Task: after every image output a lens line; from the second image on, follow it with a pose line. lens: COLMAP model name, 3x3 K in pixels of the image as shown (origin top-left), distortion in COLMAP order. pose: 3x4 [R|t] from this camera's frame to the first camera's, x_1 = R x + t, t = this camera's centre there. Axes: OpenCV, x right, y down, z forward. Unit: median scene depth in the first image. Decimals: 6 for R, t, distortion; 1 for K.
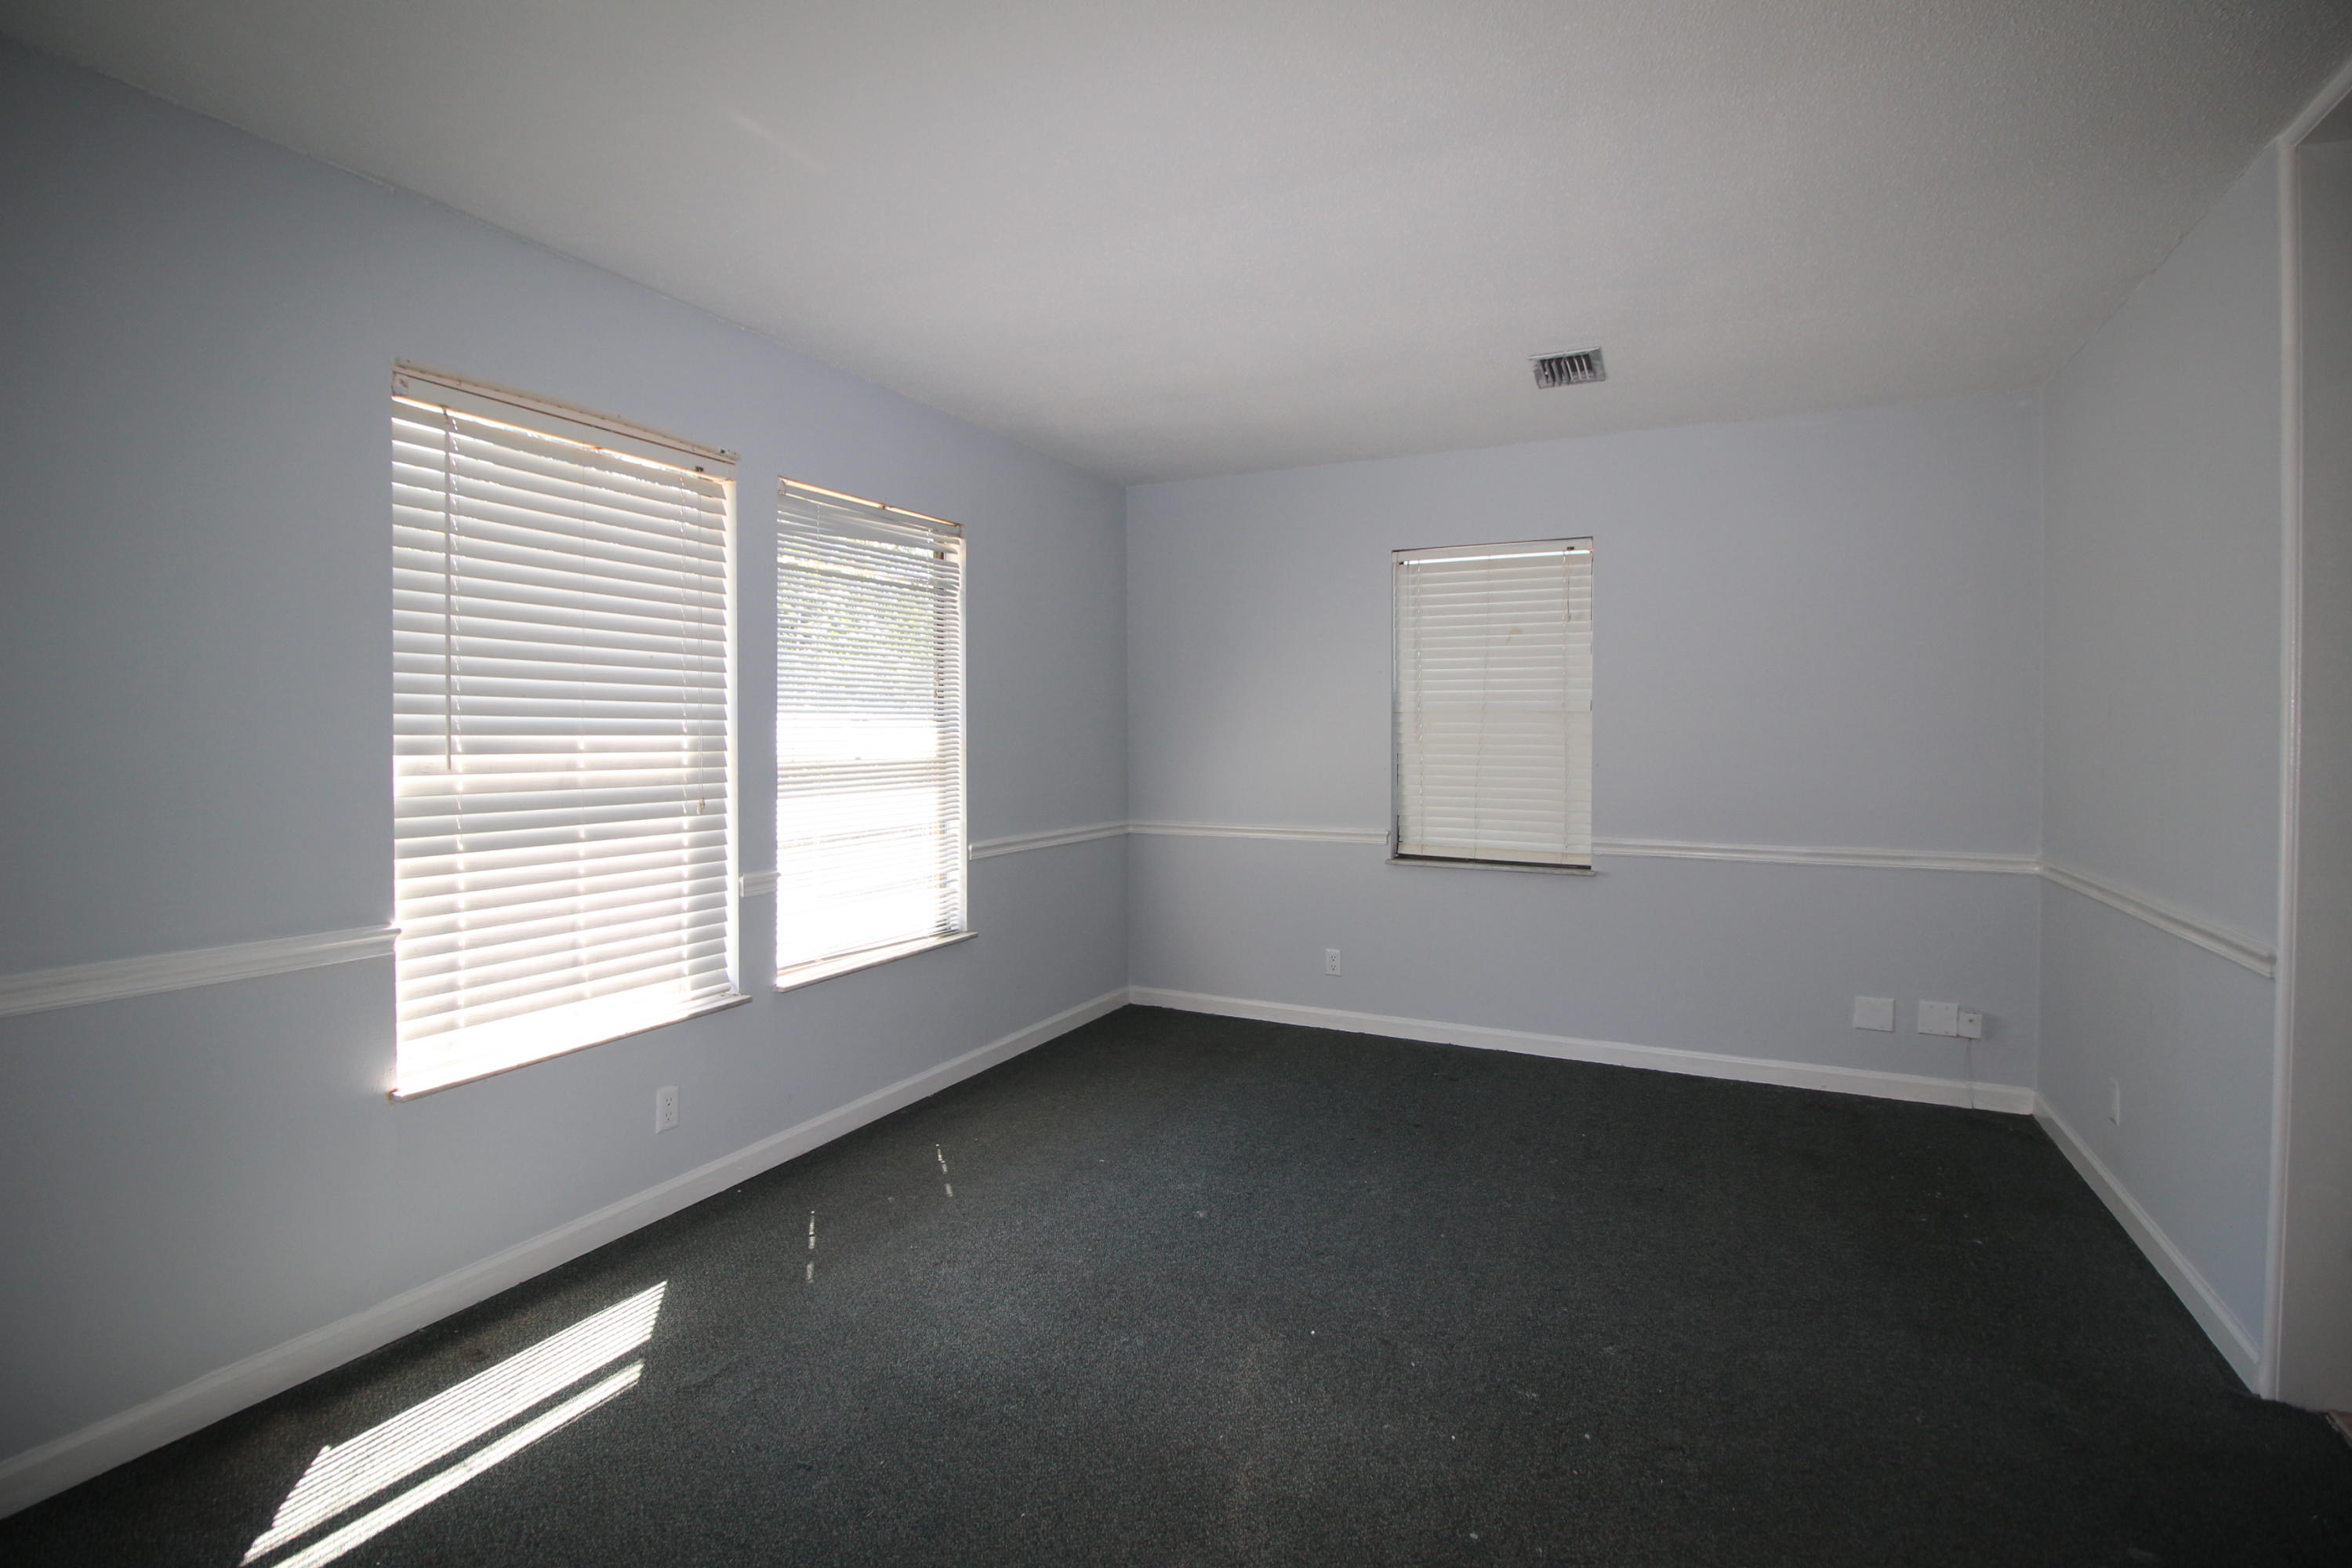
lens RADIAL K [[1084.3, 0, 1174.1], [0, 1084.3, 754.9], [0, 0, 1]] dist [0.001858, -0.014878]
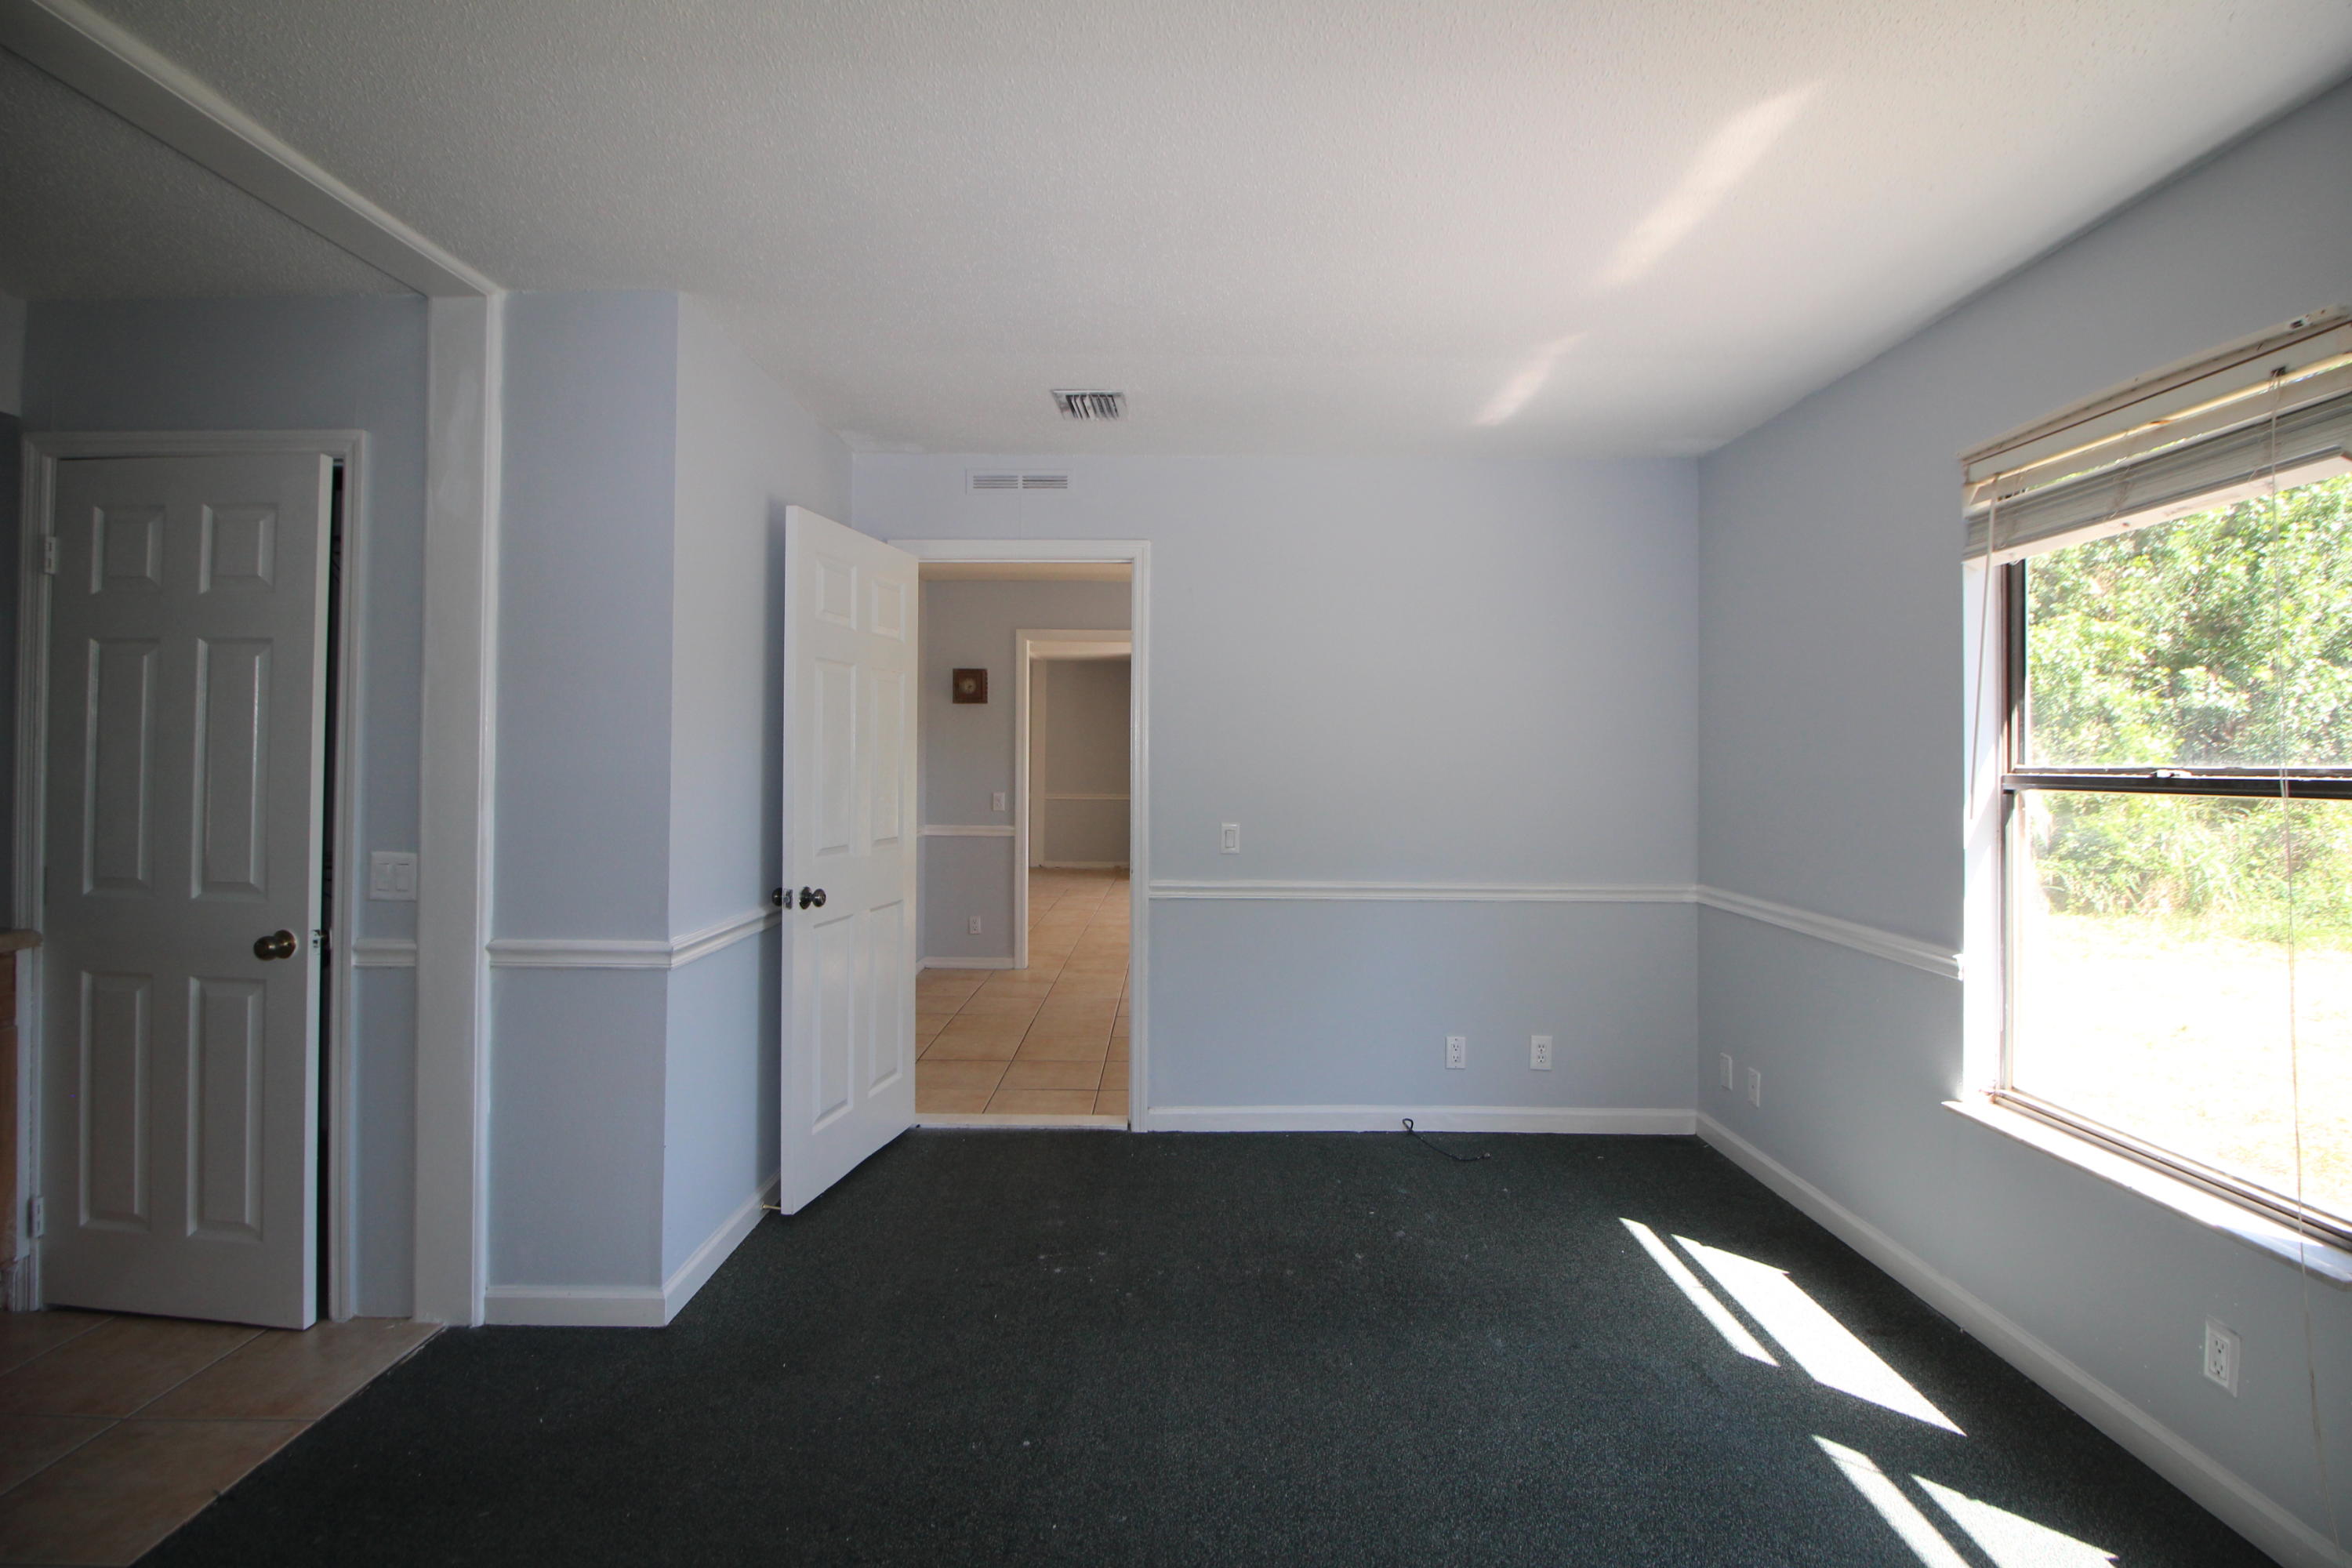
lens RADIAL K [[1087.1, 0, 1180.3], [0, 1087.1, 741.1], [0, 0, 1]] dist [-0.016566, -0.004857]
pose [[-0.896940, -0.010254, -0.442034, 0.331344], [-0.015715, 0.999839, 0.008694, -0.039520], [0.441874, 0.014745, -0.896956, 1.070558]]
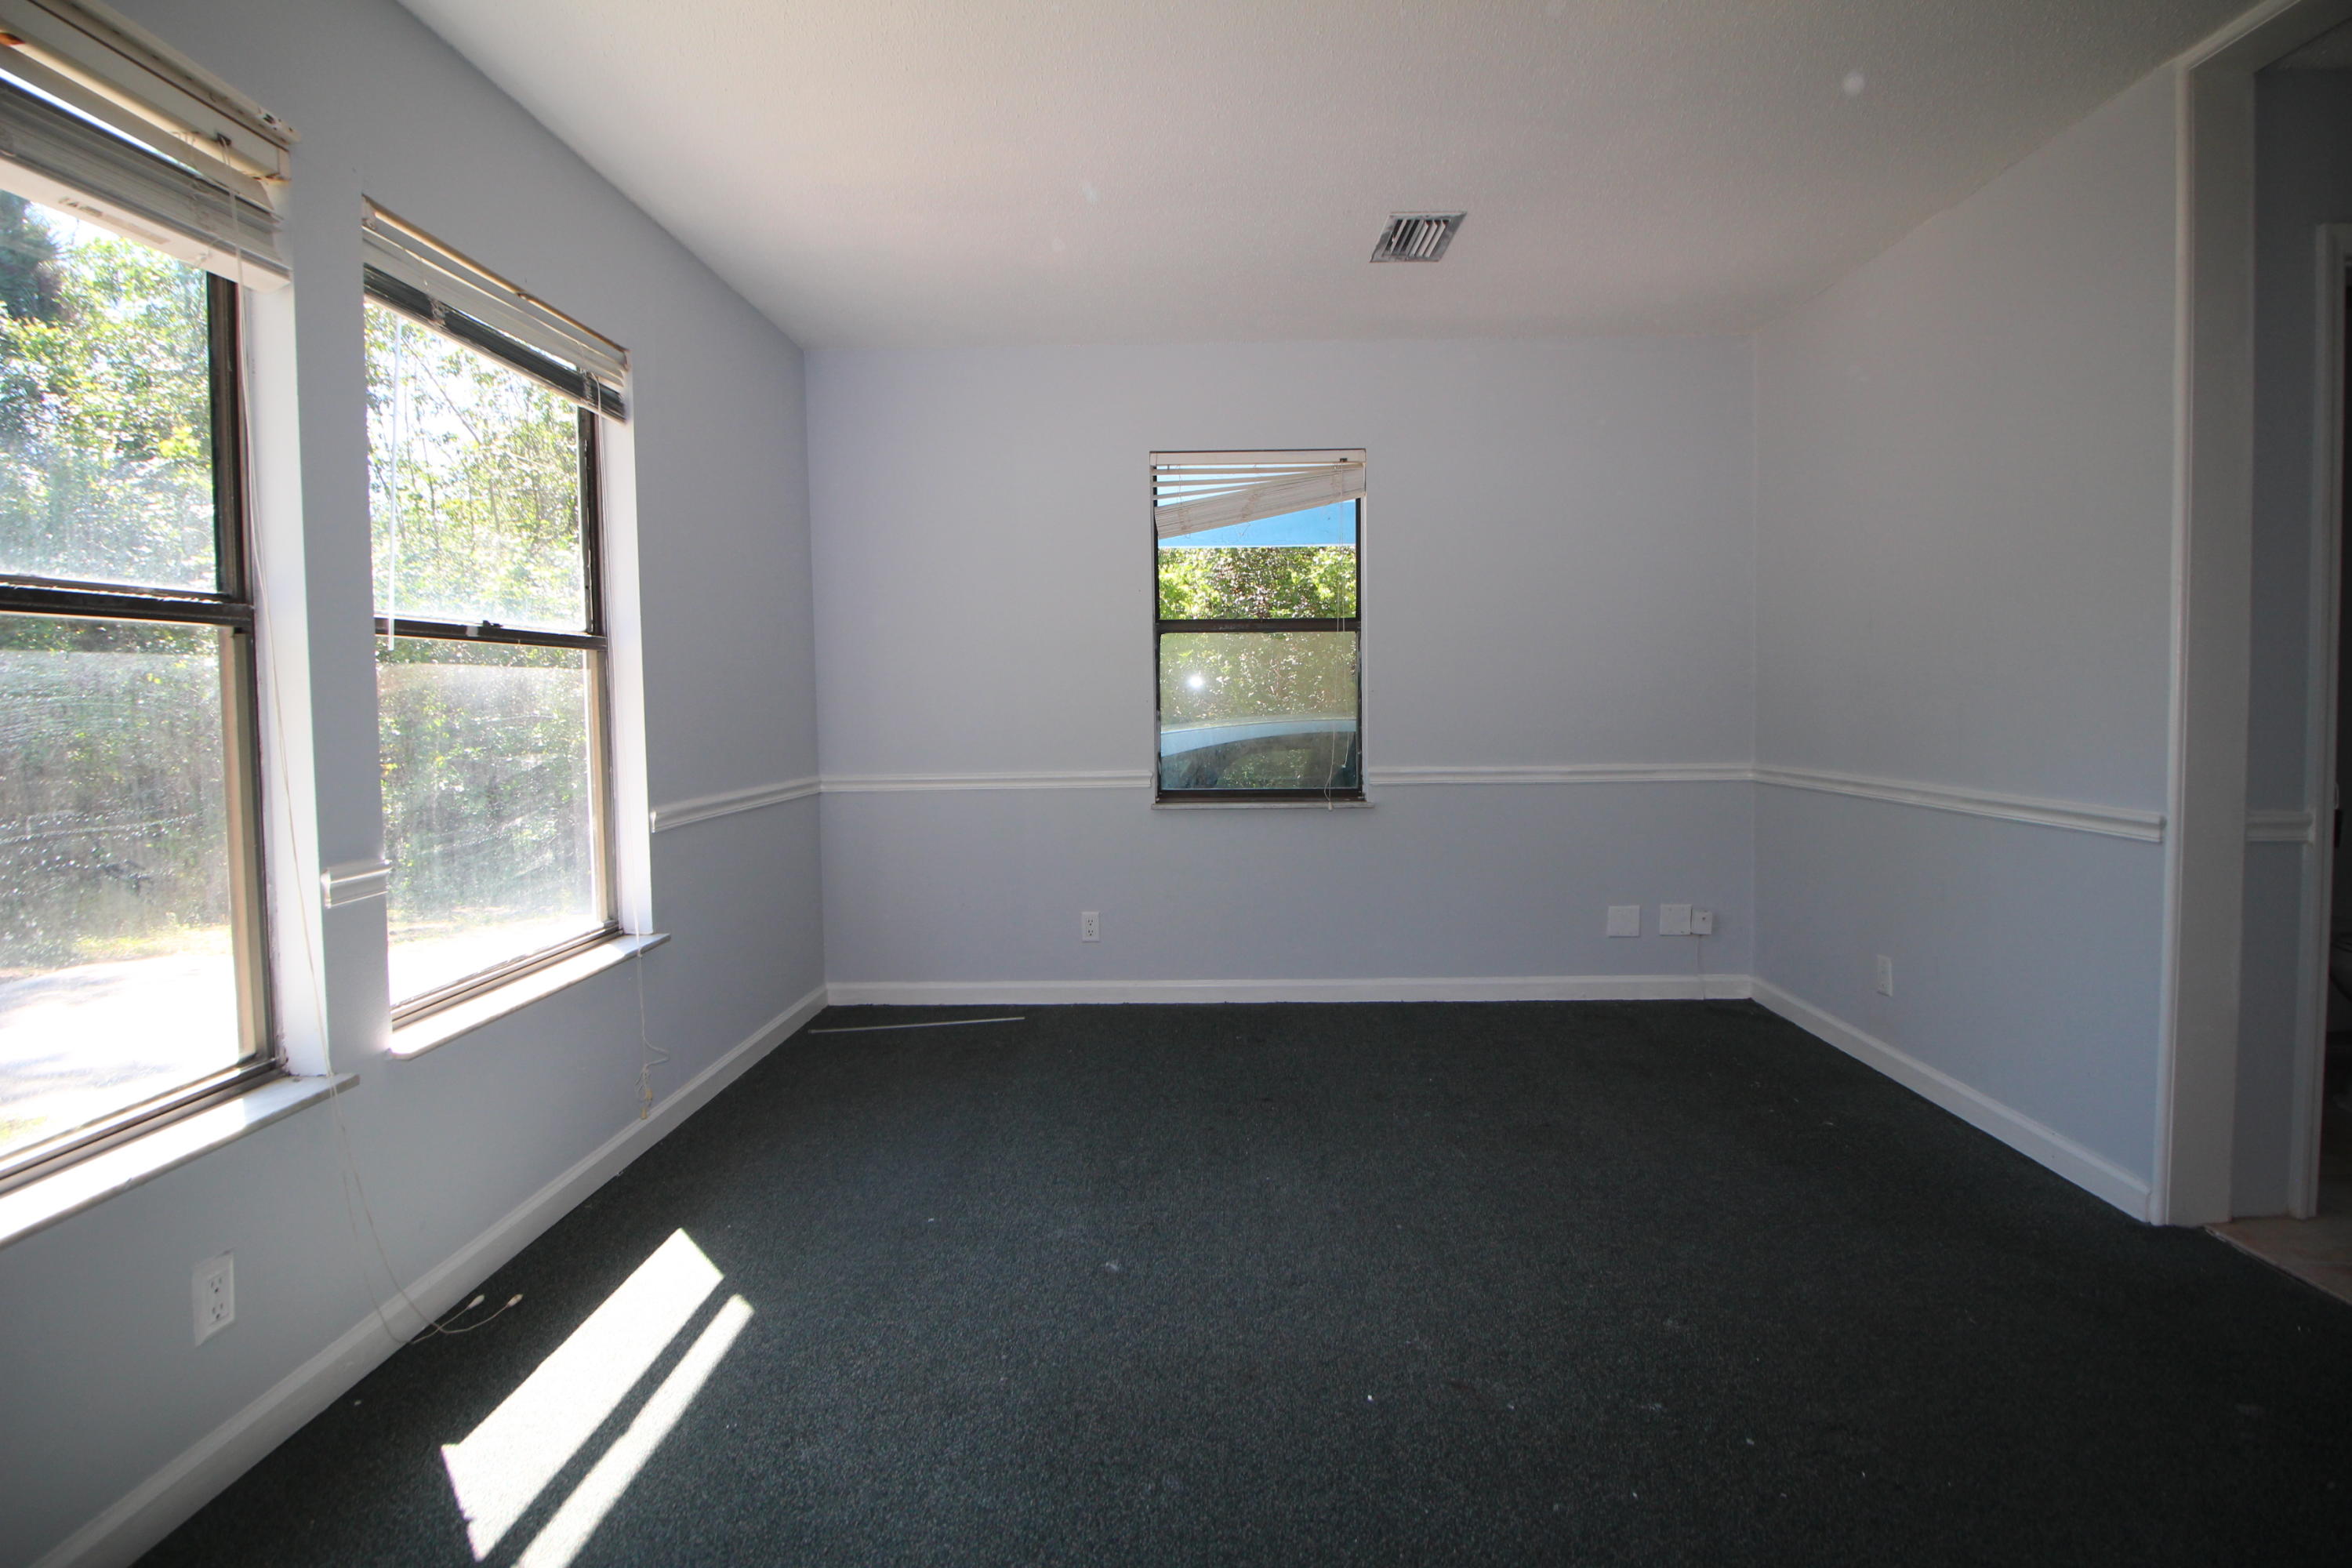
lens RADIAL K [[1083.0, 0, 1179.0], [0, 1083.0, 750.9], [0, 0, 1]] dist [0.001289, -0.016476]
pose [[0.906131, -0.032418, 0.421753, -0.199558], [0.021840, 0.999315, 0.029889, 0.035517], [-0.422433, -0.017872, 0.906218, 0.251508]]
